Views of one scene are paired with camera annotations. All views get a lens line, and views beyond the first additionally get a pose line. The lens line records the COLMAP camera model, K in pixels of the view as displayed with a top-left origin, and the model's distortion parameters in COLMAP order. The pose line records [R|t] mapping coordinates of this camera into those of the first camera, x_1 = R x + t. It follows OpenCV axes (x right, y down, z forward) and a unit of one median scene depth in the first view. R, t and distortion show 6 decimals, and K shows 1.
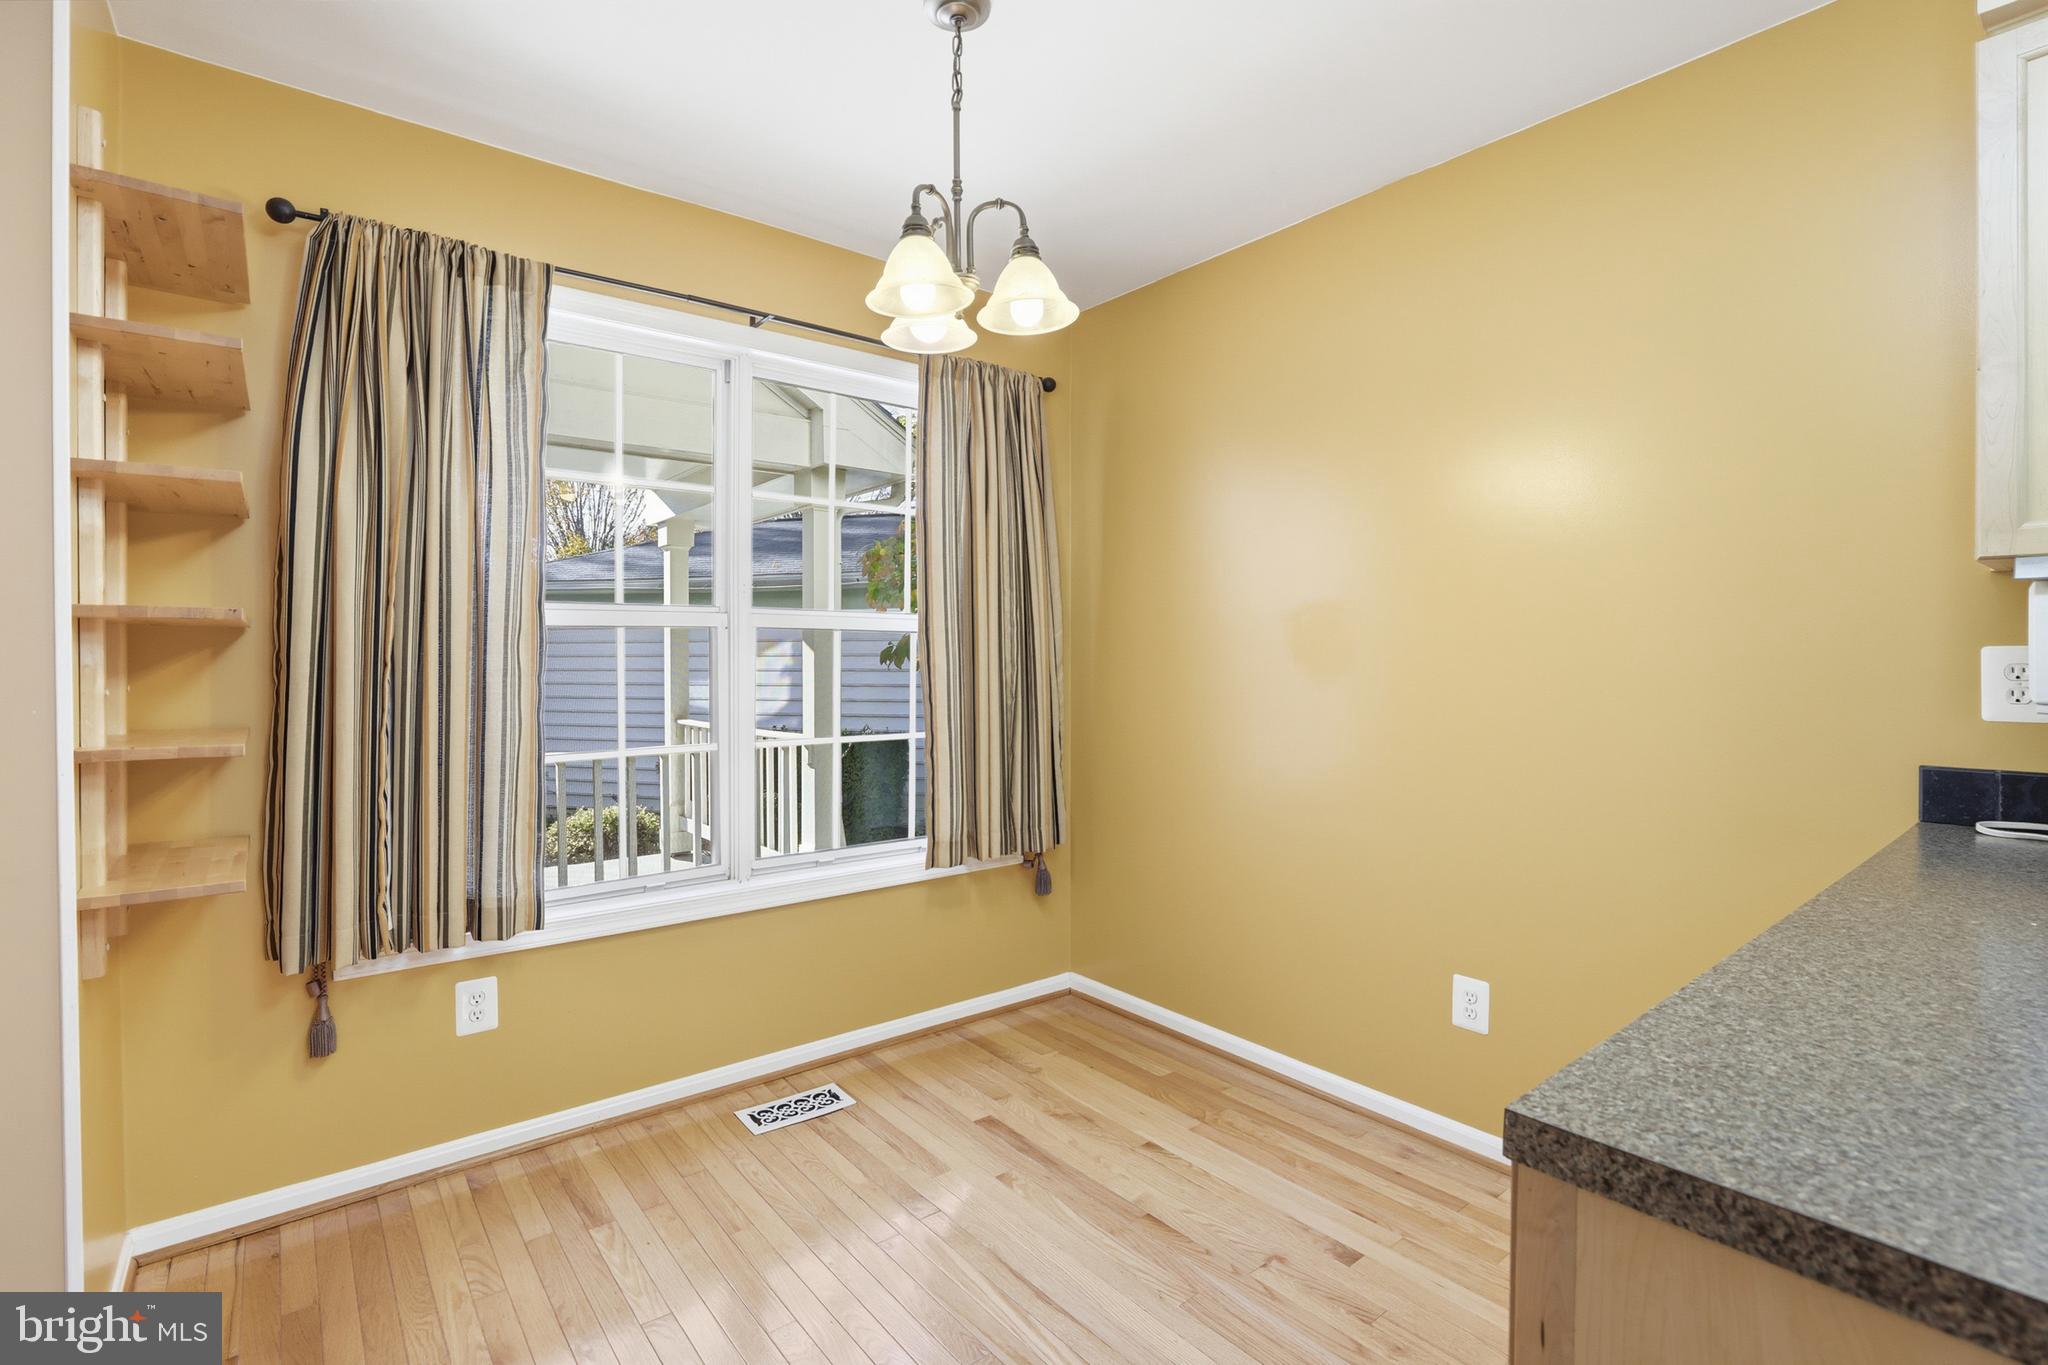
lens RADIAL K [[963.8, 0, 1033.0], [0, 963.8, 662.5], [0, 0, 1]] dist [-0.026607, 0.008337]
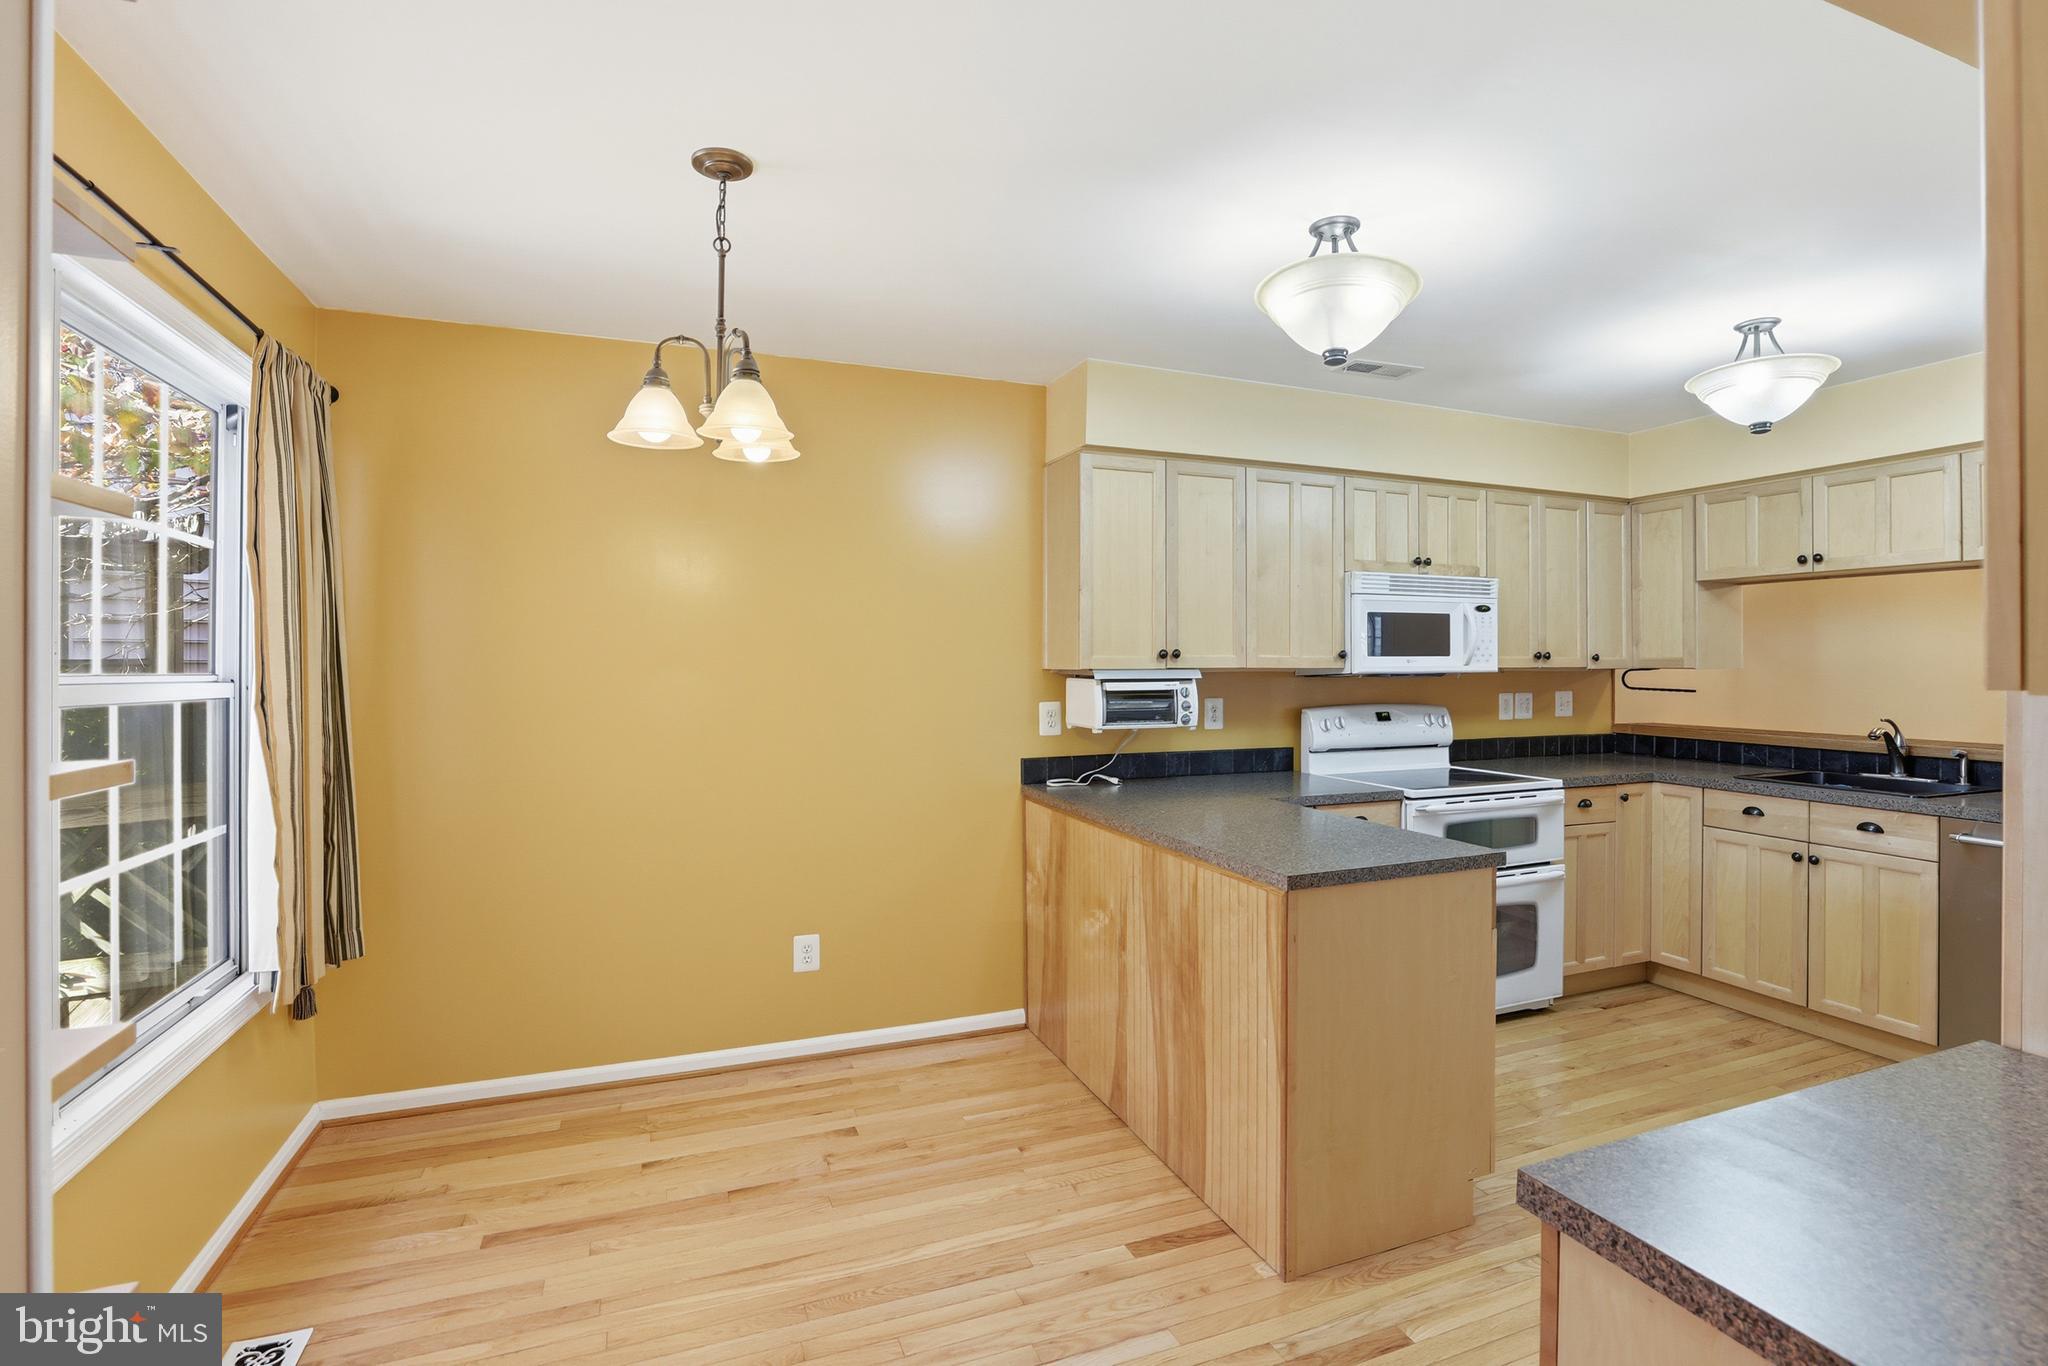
lens RADIAL K [[963.8, 0, 1014.9], [0, 963.8, 662.3], [0, 0, 1]] dist [-0.026607, 0.008337]
pose [[0.295769, 0.004847, 0.955247, -0.840076], [0.008764, 0.999931, -0.007787, -0.066743], [-0.955219, 0.010675, 0.295707, 0.271961]]
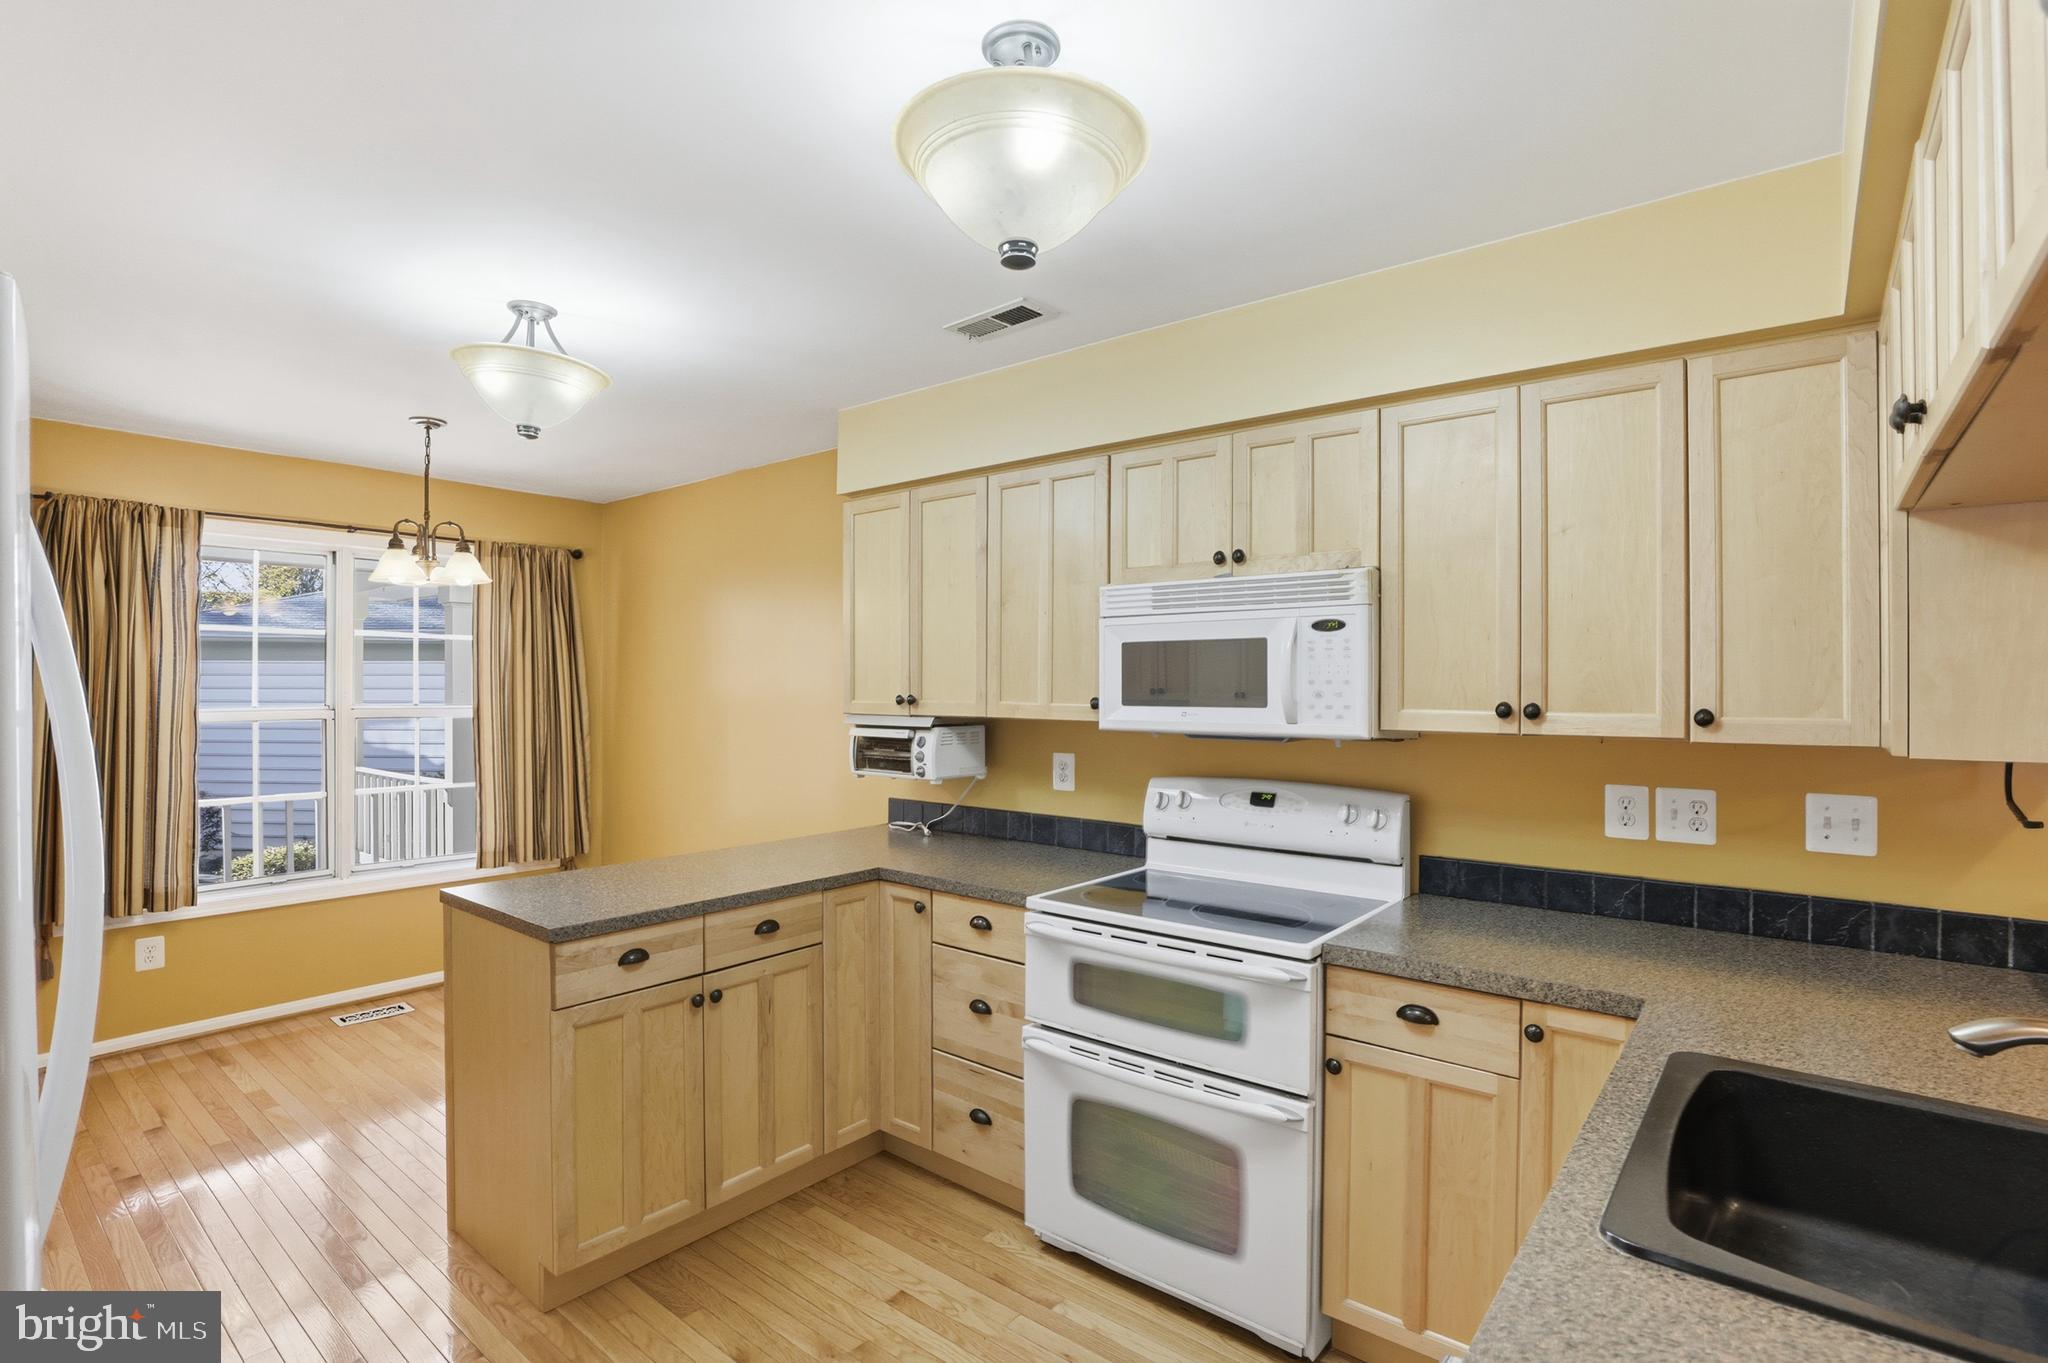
lens RADIAL K [[963.8, 0, 1004.3], [0, 963.8, 692.1], [0, 0, 1]] dist [-0.026607, 0.008337]
pose [[0.979502, 0.003037, 0.201410, 0.546136], [-0.002746, 0.999995, -0.001726, -0.098878], [-0.201414, 0.001137, 0.979505, -0.926433]]
